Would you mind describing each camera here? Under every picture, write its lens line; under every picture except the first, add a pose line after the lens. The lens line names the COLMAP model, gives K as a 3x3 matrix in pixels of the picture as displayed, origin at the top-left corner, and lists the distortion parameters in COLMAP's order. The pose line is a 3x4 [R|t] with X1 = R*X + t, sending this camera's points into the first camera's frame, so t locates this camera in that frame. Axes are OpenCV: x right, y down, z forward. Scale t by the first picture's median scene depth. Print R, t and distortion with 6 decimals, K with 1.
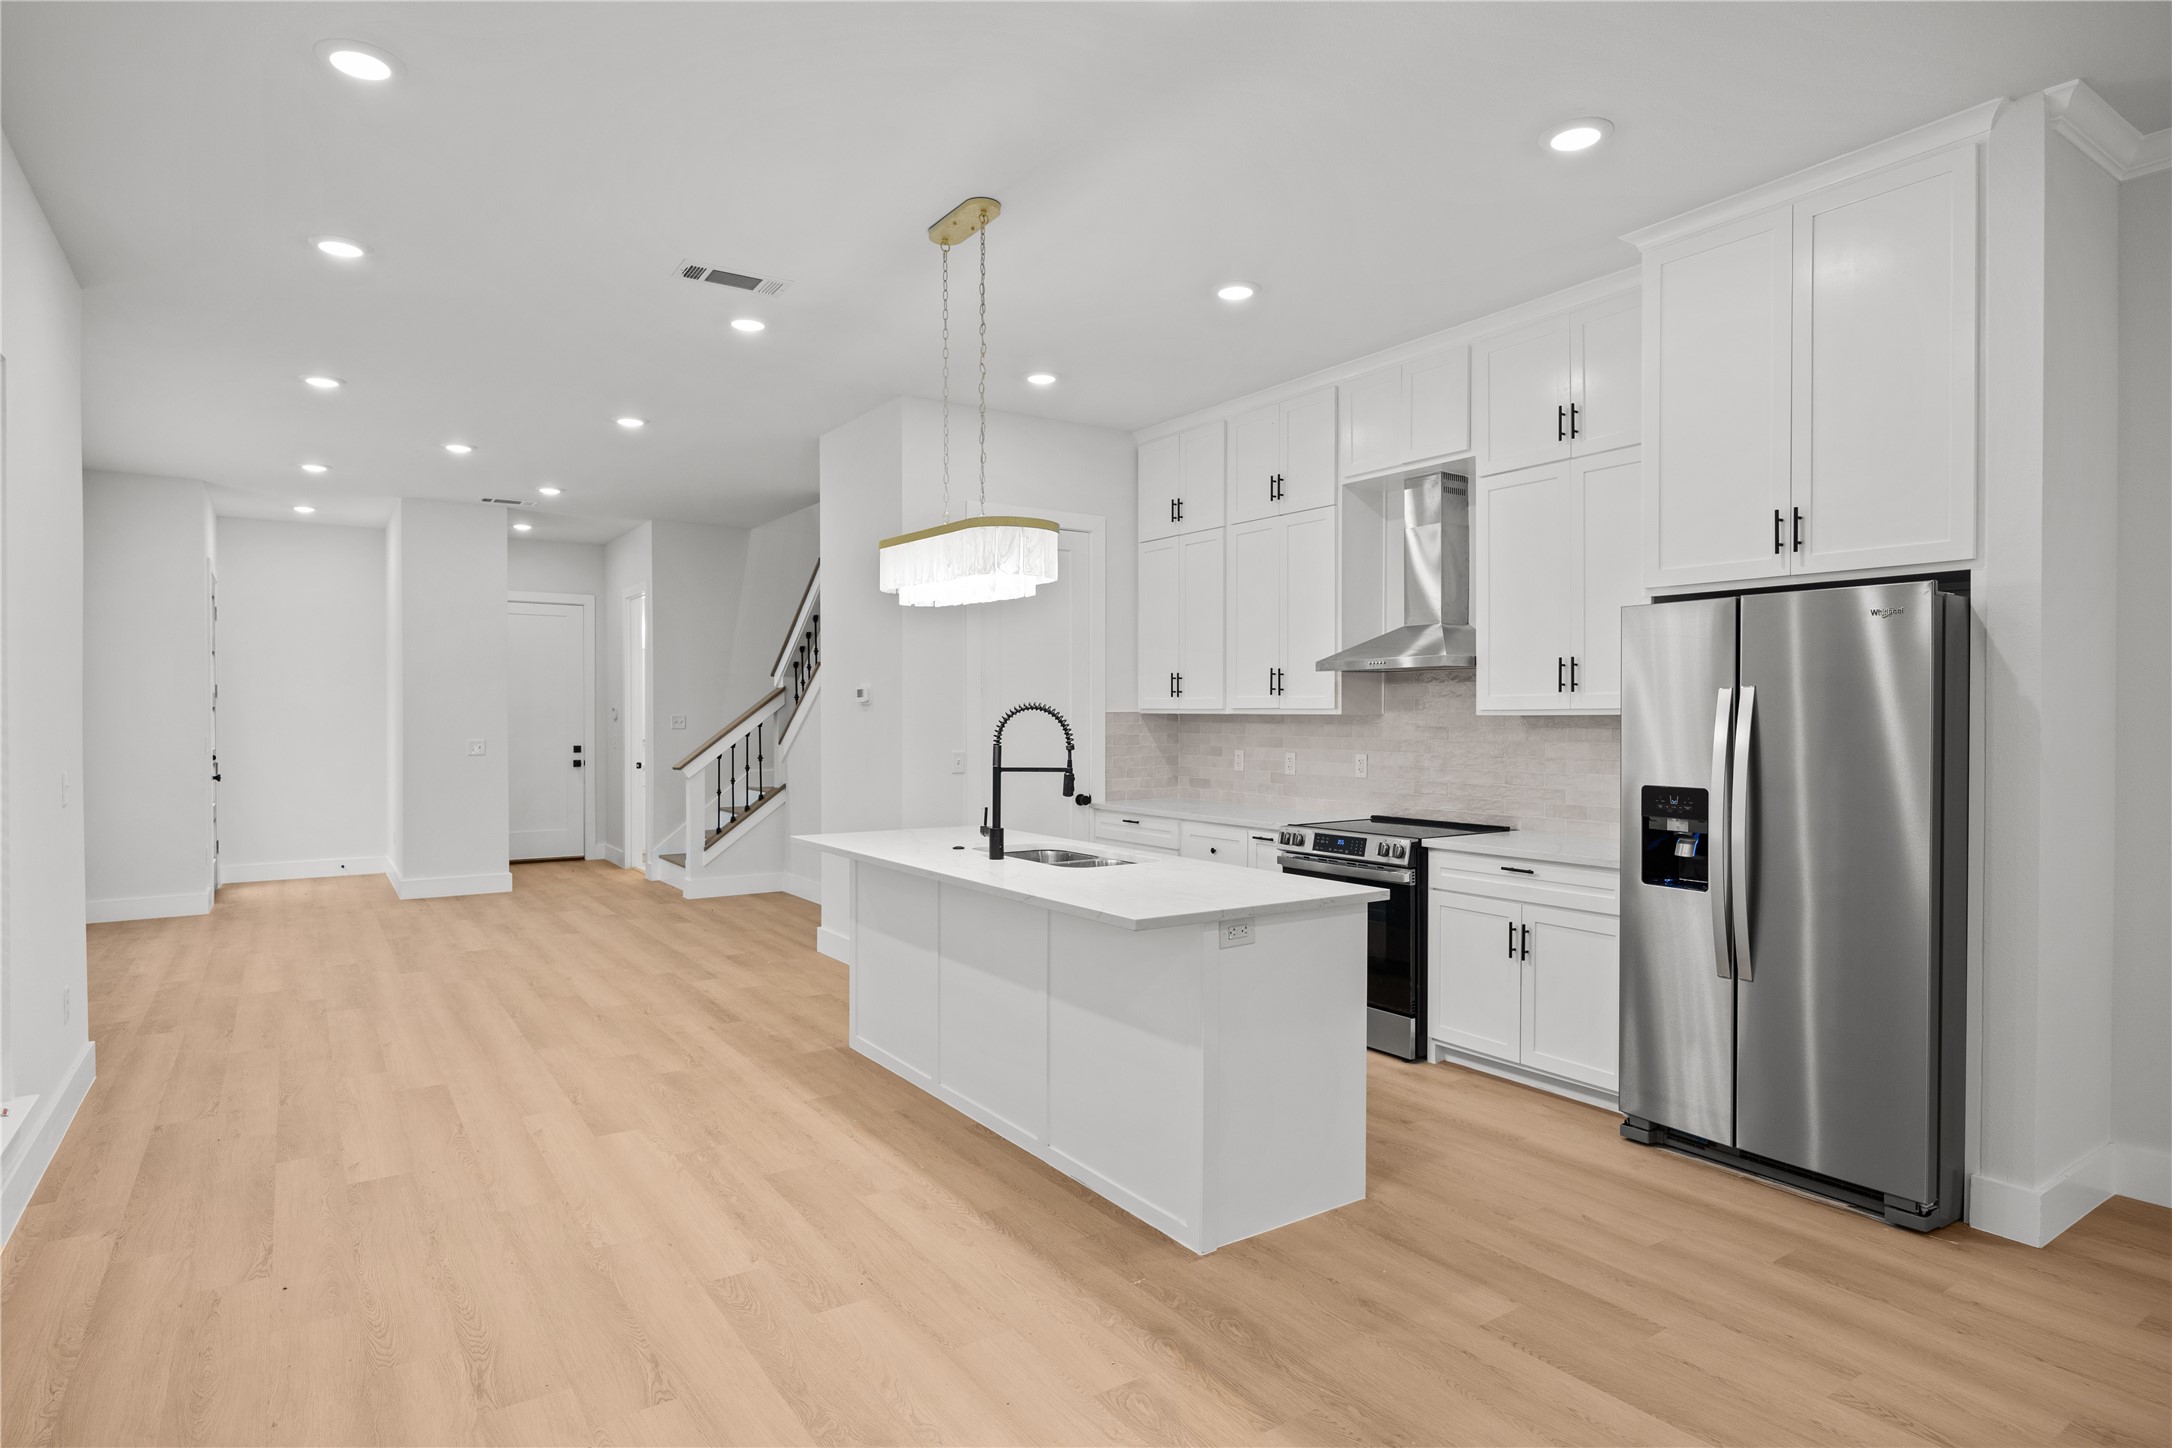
lens RADIAL K [[1174.6, 0, 1074.8], [0, 1174.6, 728.3], [0, 0, 1]] dist [-0.005105, -0.001199]
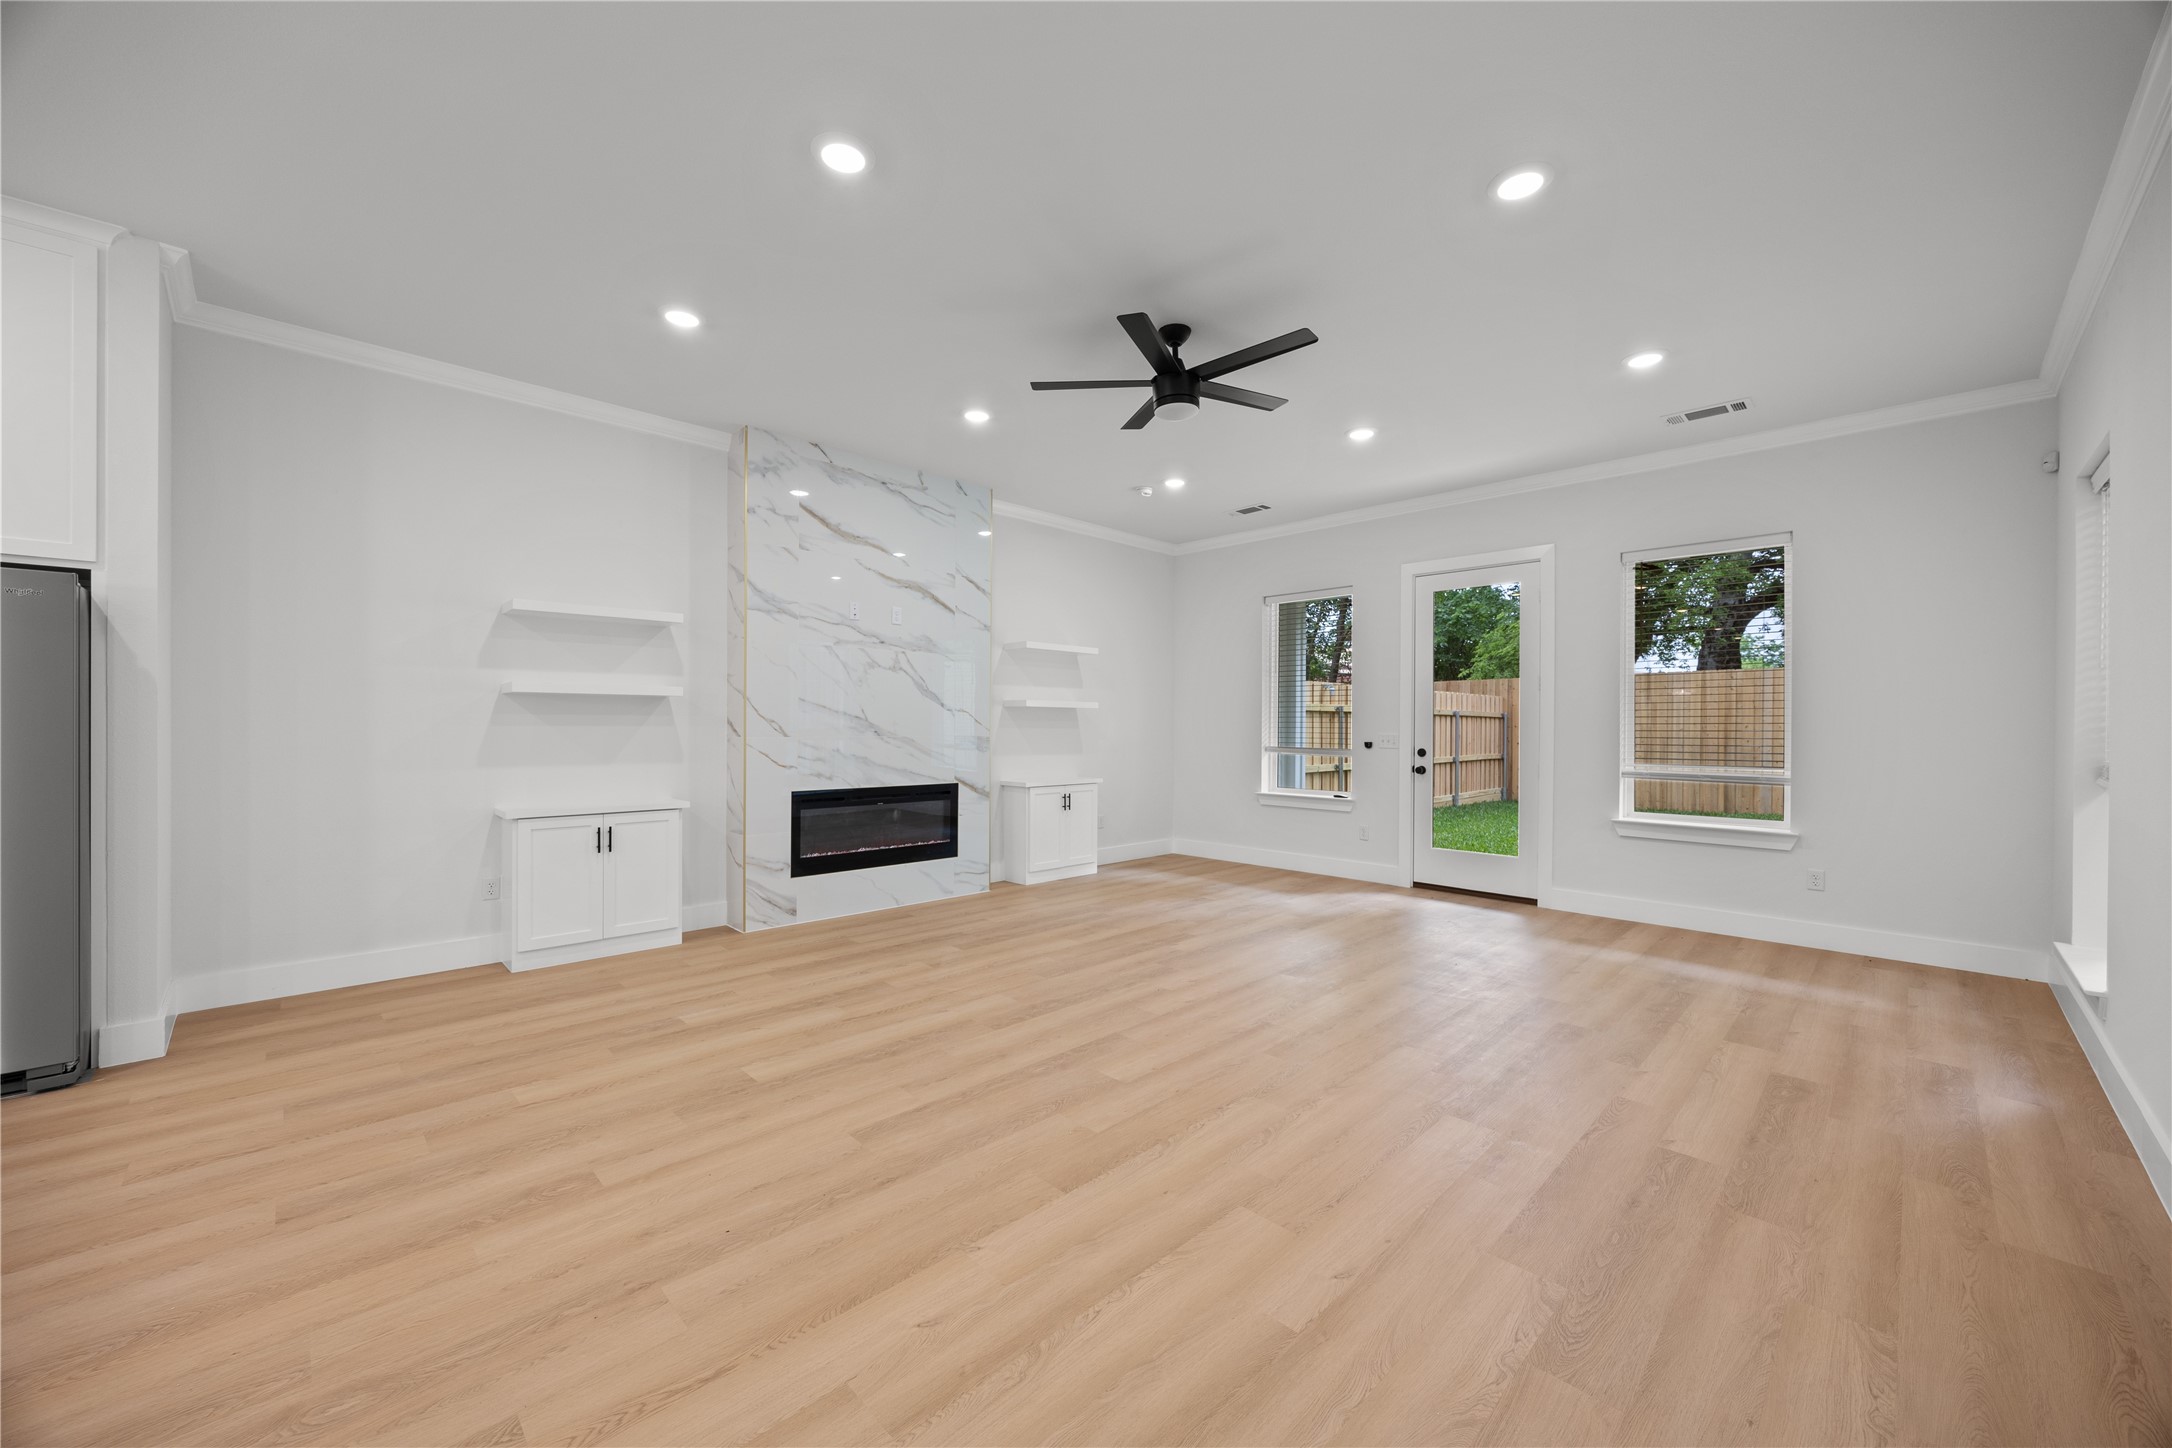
lens RADIAL K [[824.6, 0, 1087.3], [0, 824.6, 723.1], [0, 0, 1]] dist [-0.000898, -0.000752]
pose [[-0.186568, -0.003118, 0.982437, -0.315342], [0.005396, 0.999977, 0.004198, 0.034931], [-0.982427, 0.006085, -0.186547, 0.067947]]
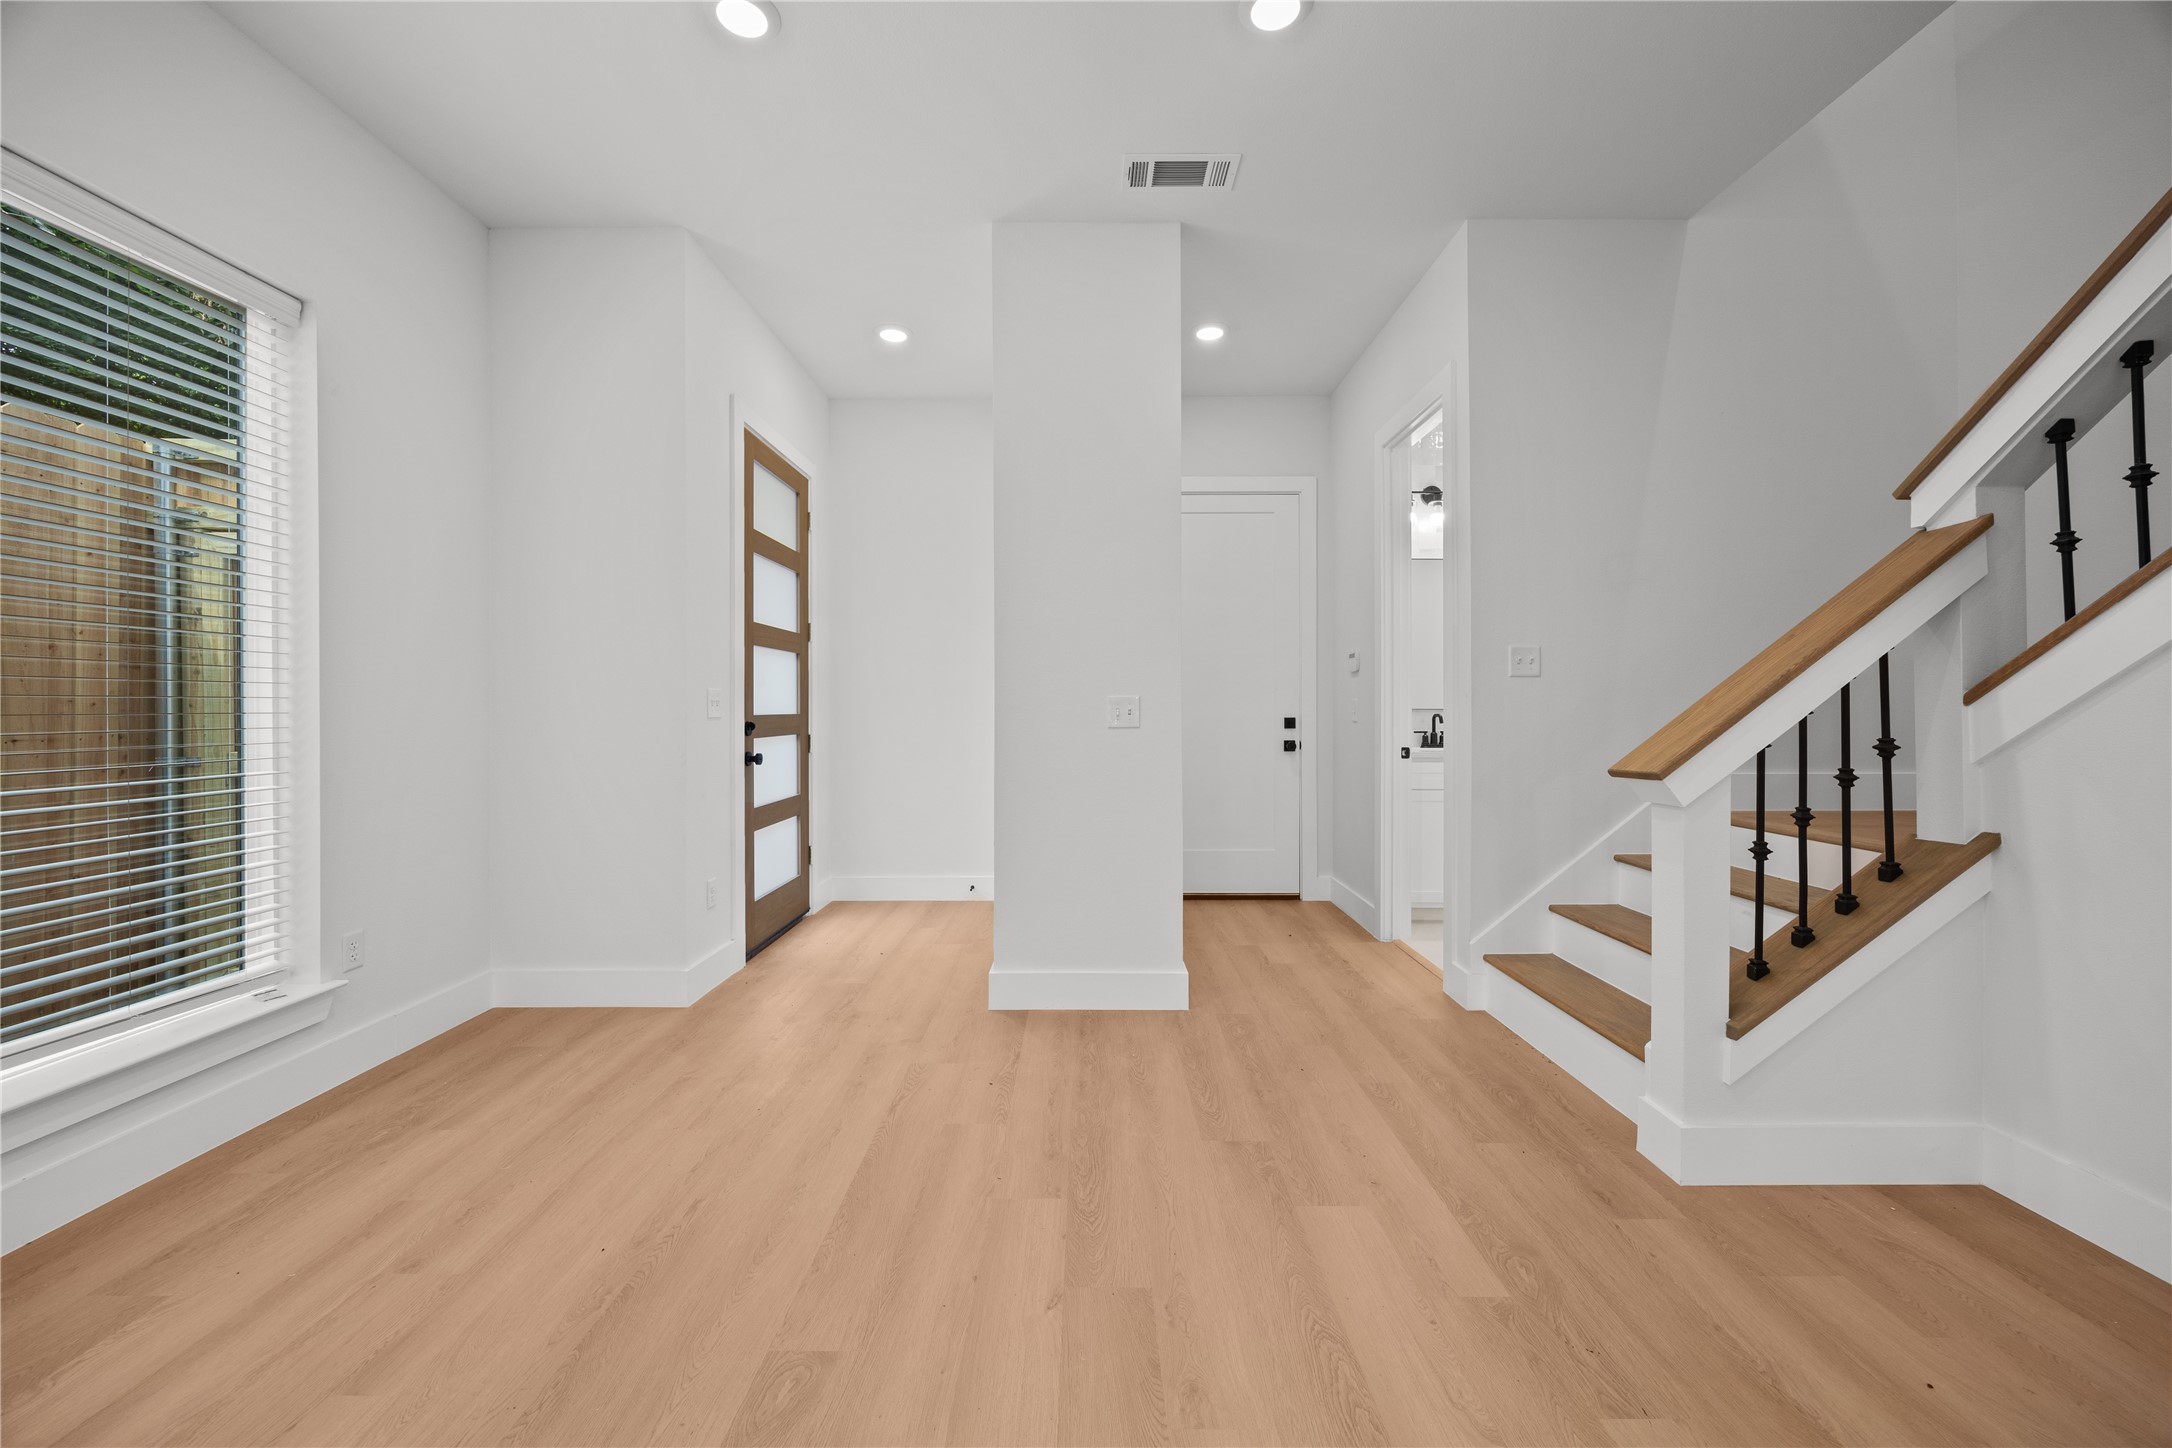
lens RADIAL K [[824.6, 0, 1065.3], [0, 824.6, 714.6], [0, 0, 1]] dist [-0.000898, -0.000752]
pose [[0.815262, 0.001305, -0.579091, -0.833231], [-0.003706, 0.999989, -0.002965, 0.046891], [0.579081, 0.004564, 0.815258, 1.785175]]
